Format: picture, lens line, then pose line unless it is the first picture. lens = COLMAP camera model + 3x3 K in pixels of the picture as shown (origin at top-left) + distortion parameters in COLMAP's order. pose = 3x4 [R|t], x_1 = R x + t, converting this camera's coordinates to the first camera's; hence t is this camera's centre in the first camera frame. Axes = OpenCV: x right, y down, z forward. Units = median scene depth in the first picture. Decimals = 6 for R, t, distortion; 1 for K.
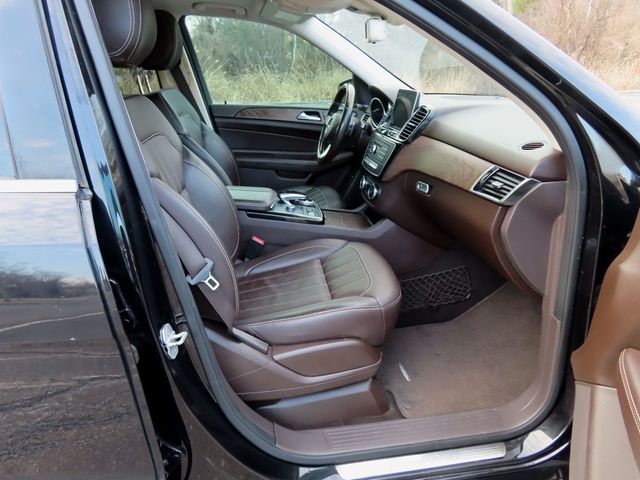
lens RADIAL K [[459.2, 0, 318.8], [0, 459.2, 244.6], [0, 0, 1]] dist [-0.010165, 0.005047]
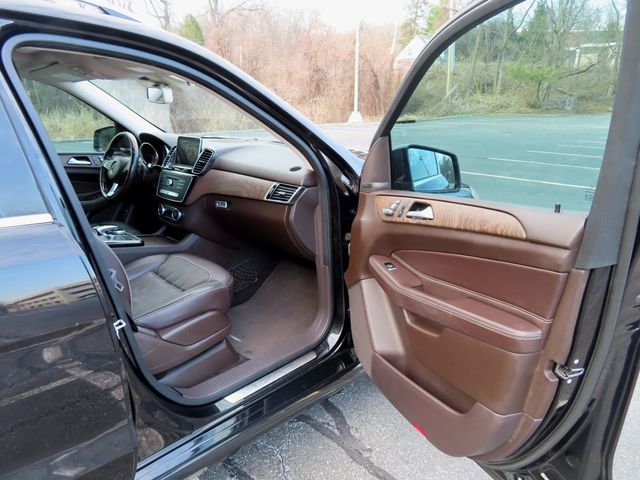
lens RADIAL K [[459.2, 0, 317.3], [0, 459.2, 241.9], [0, 0, 1]] dist [-0.010165, 0.005047]
pose [[0.801095, -0.161340, 0.576381, -0.433114], [0.206861, 0.978275, -0.013672, 0.079629], [-0.561654, 0.130183, 0.817066, -0.358649]]
